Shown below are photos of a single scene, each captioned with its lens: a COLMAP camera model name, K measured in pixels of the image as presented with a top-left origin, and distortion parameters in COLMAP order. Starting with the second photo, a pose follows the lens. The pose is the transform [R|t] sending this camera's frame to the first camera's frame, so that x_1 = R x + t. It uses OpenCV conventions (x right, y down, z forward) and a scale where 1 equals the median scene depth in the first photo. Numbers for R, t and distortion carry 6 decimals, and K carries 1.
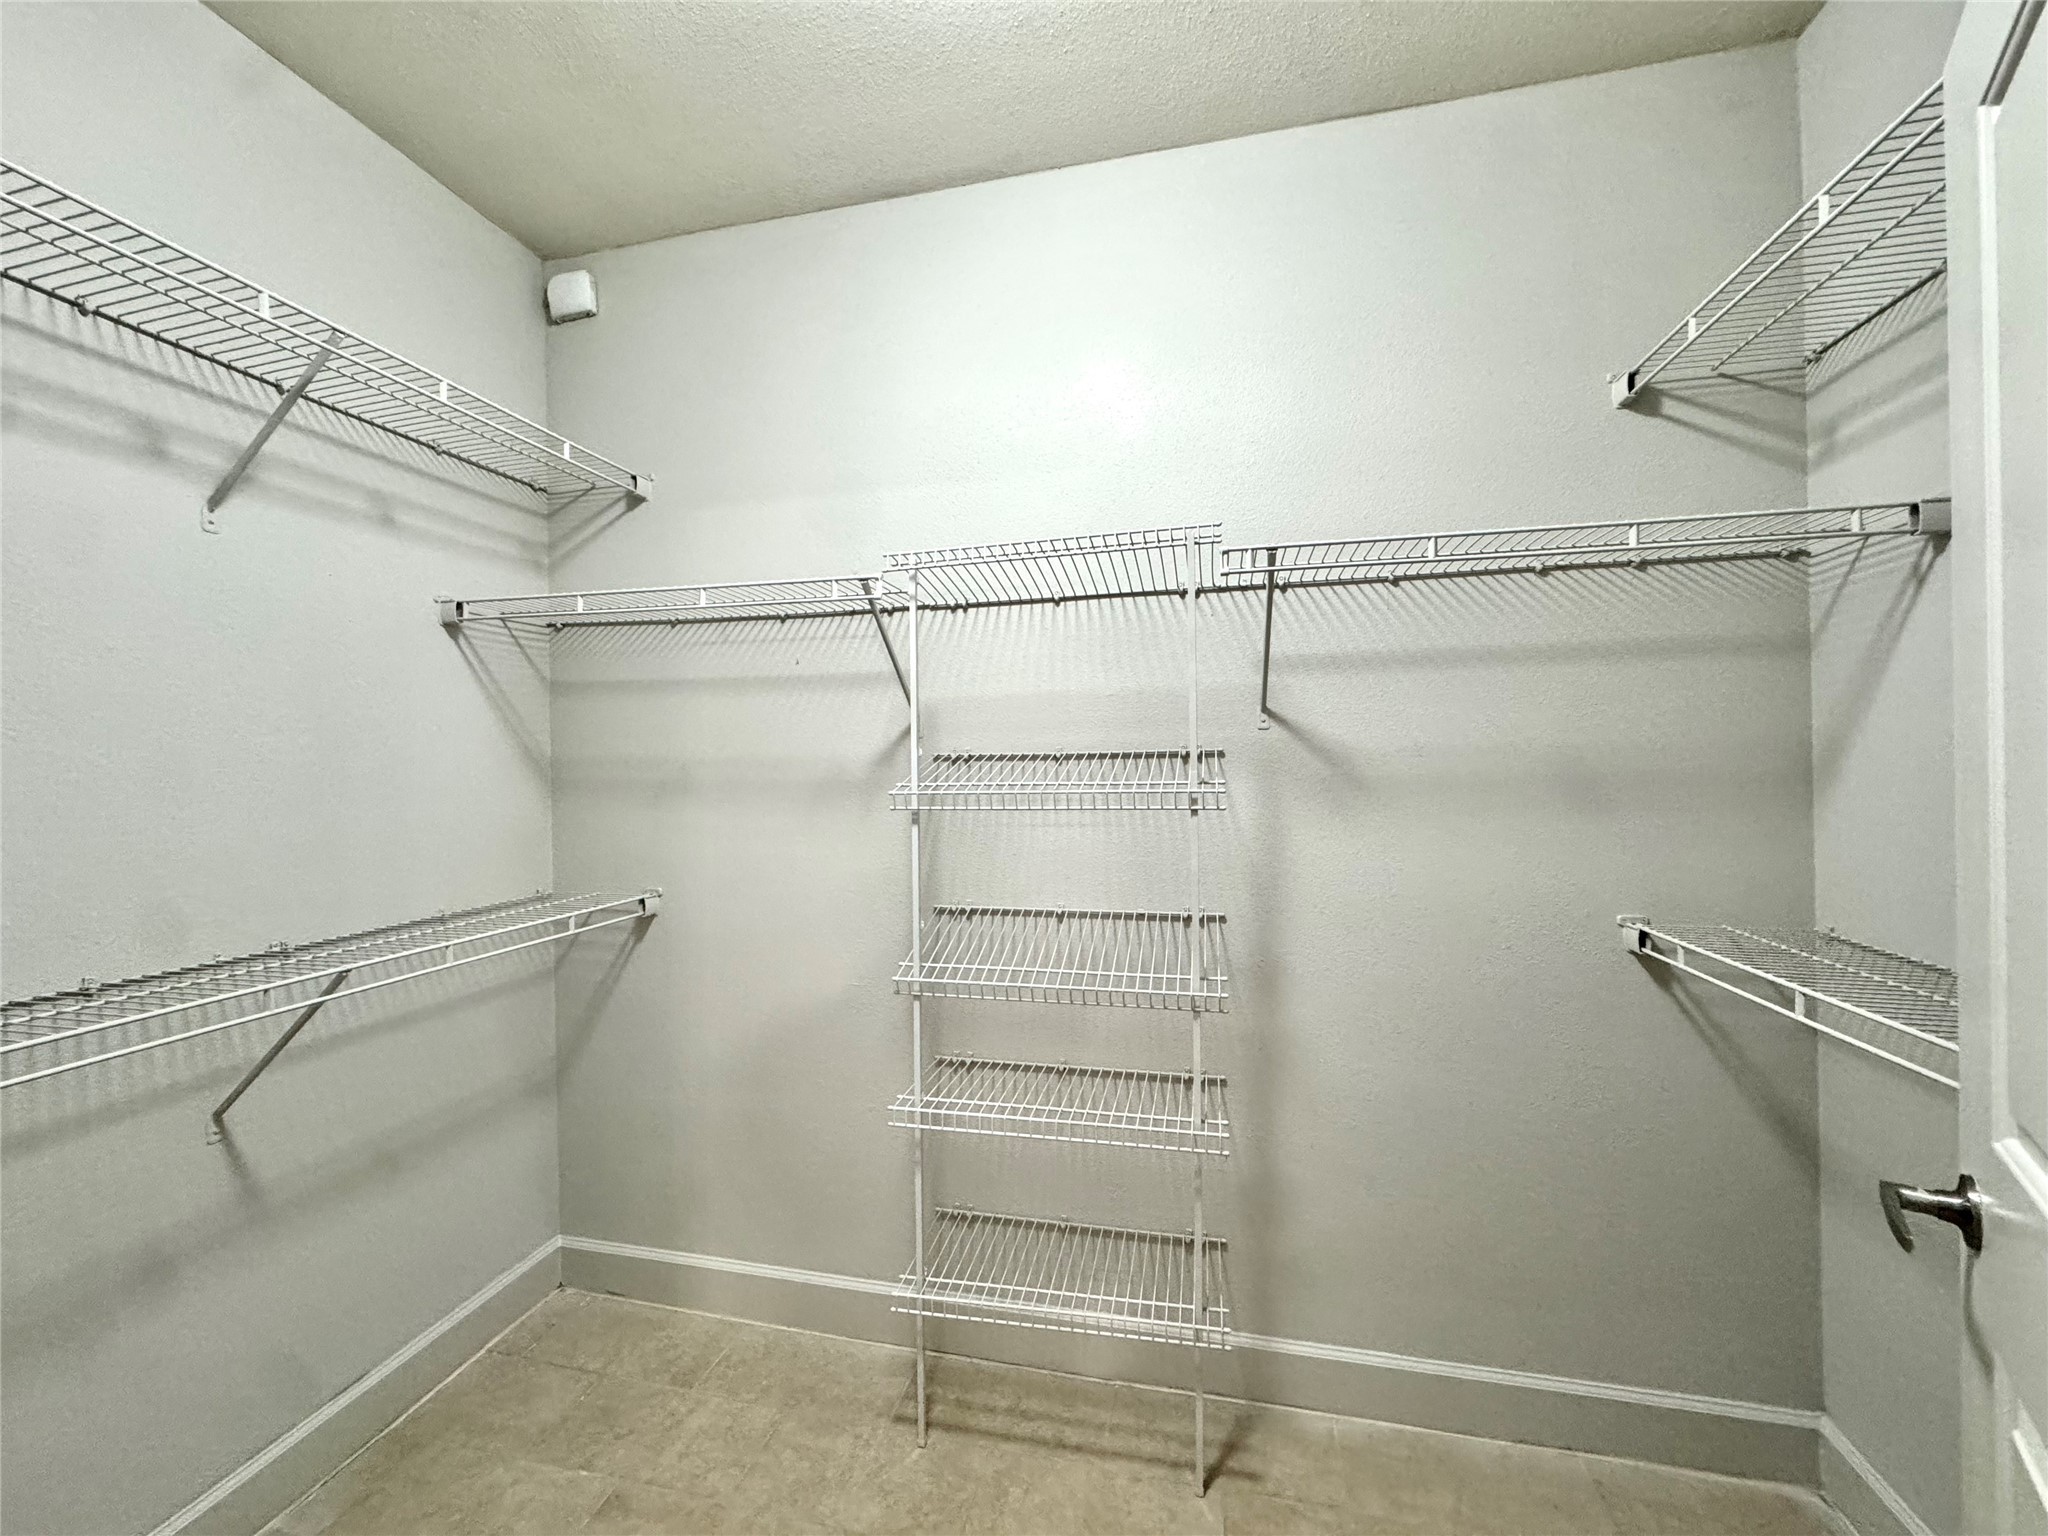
lens RADIAL K [[817.3, 0, 1024.4], [0, 817.3, 763.5], [0, 0, 1]] dist [-0.002343, -0.000711]
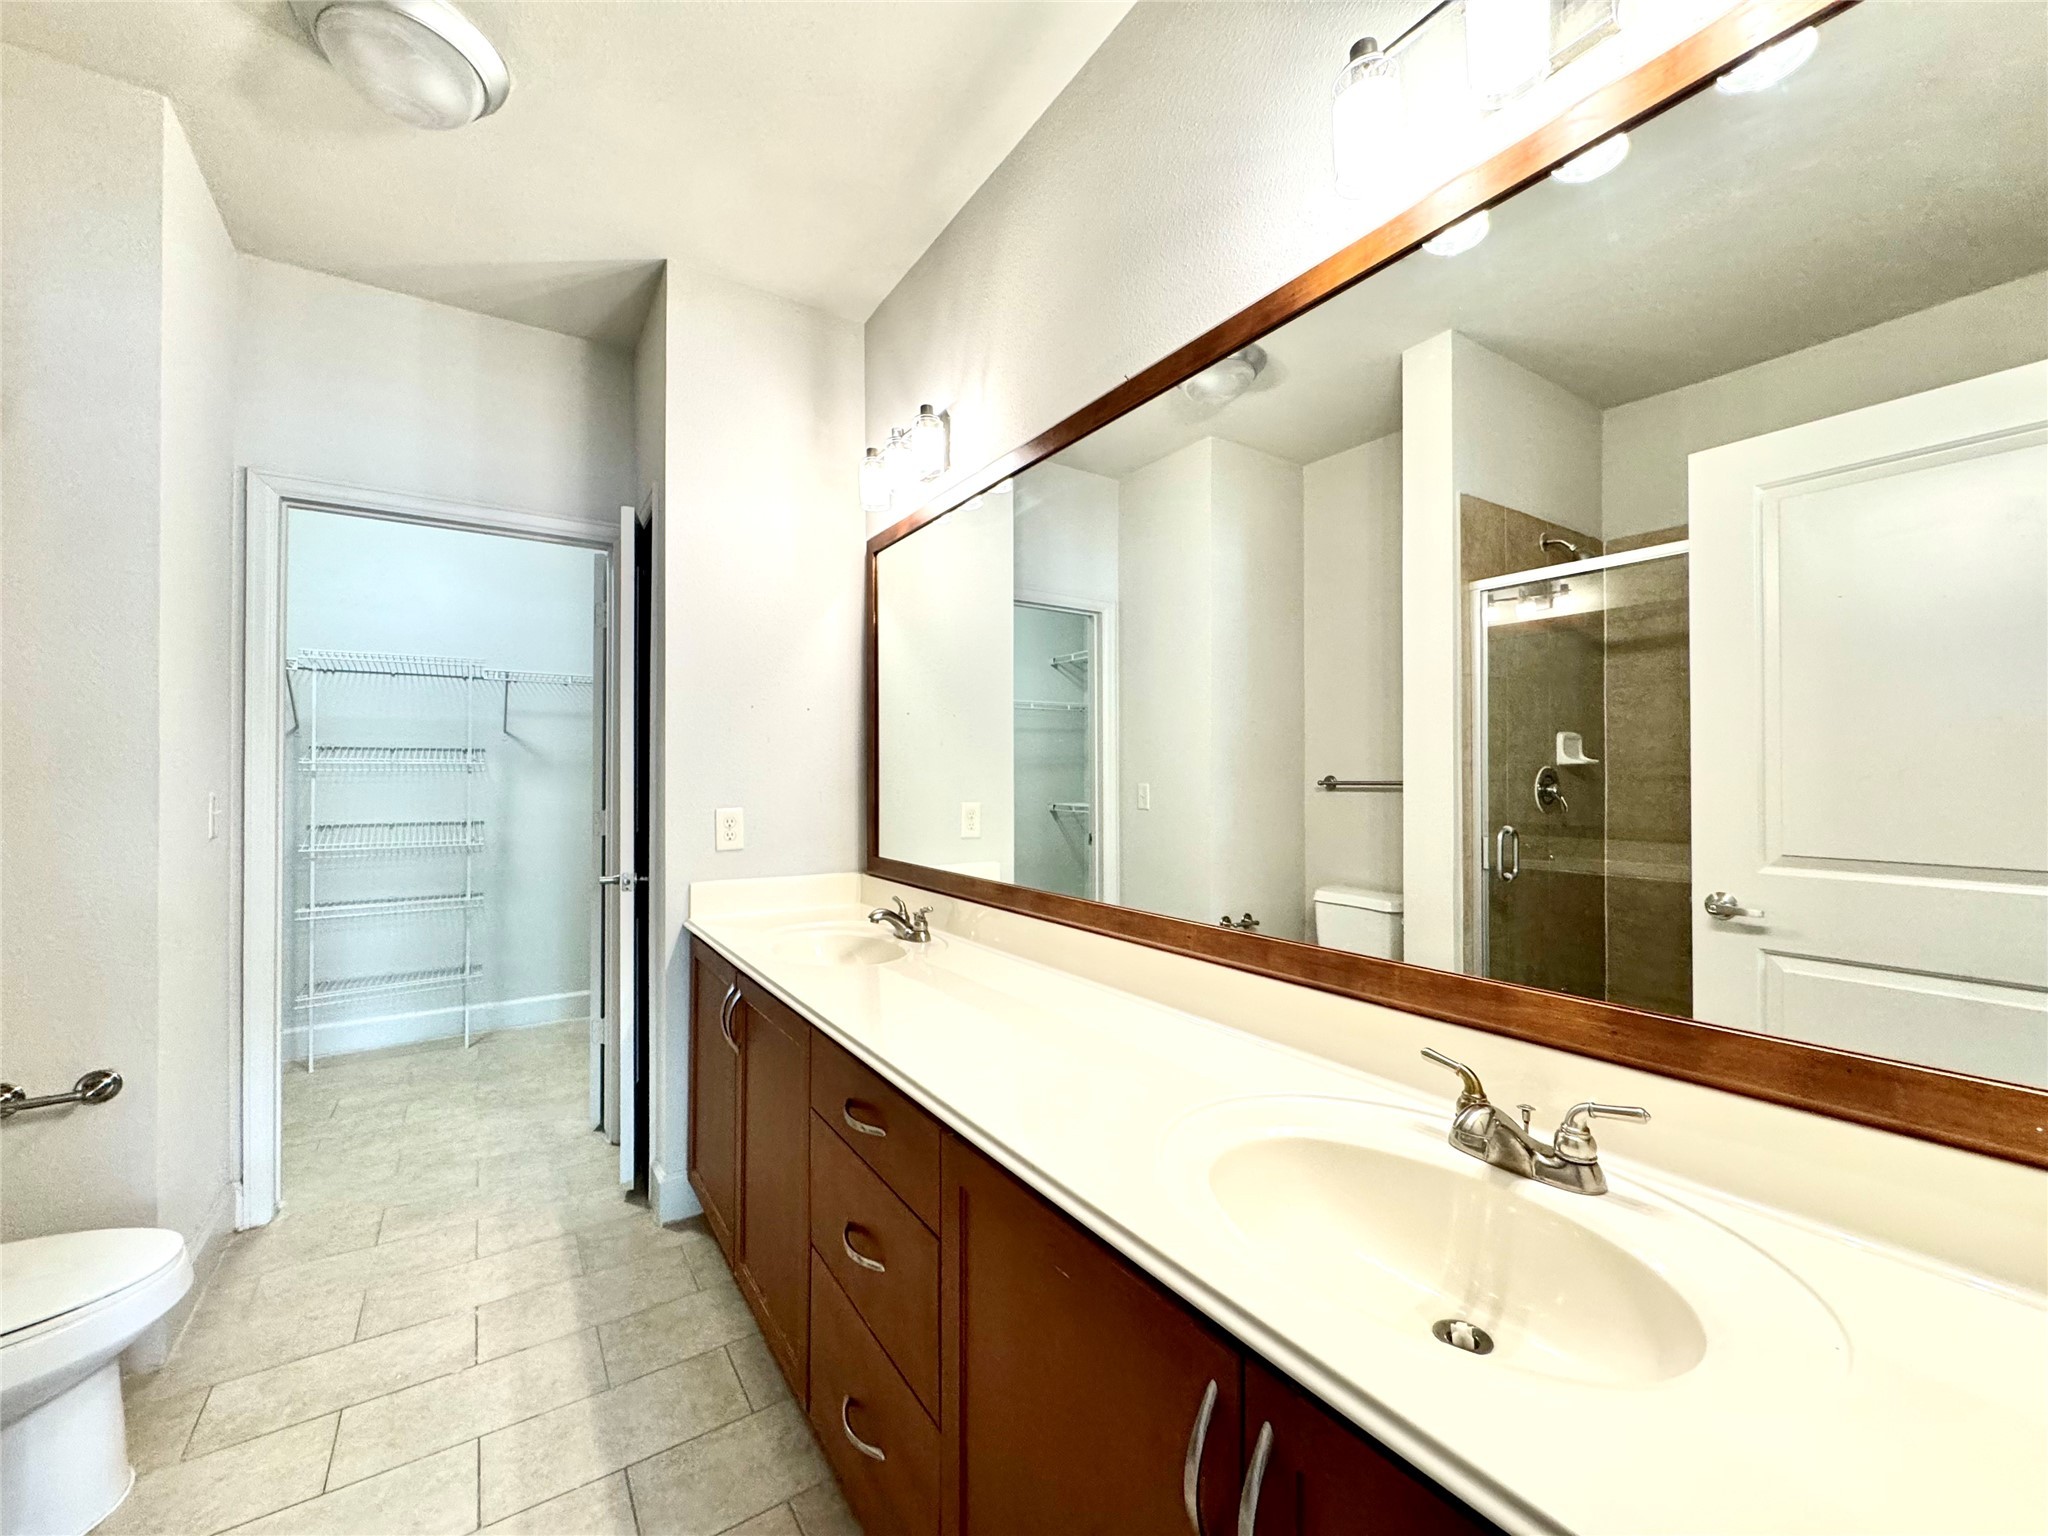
lens RADIAL K [[817.3, 0, 1032.9], [0, 817.3, 765.1], [0, 0, 1]] dist [-0.002343, -0.000711]
pose [[0.687527, 0.021062, 0.725854, -0.363215], [-0.005768, 0.999706, -0.023544, 0.076394], [-0.726136, 0.012000, 0.687446, -1.701355]]
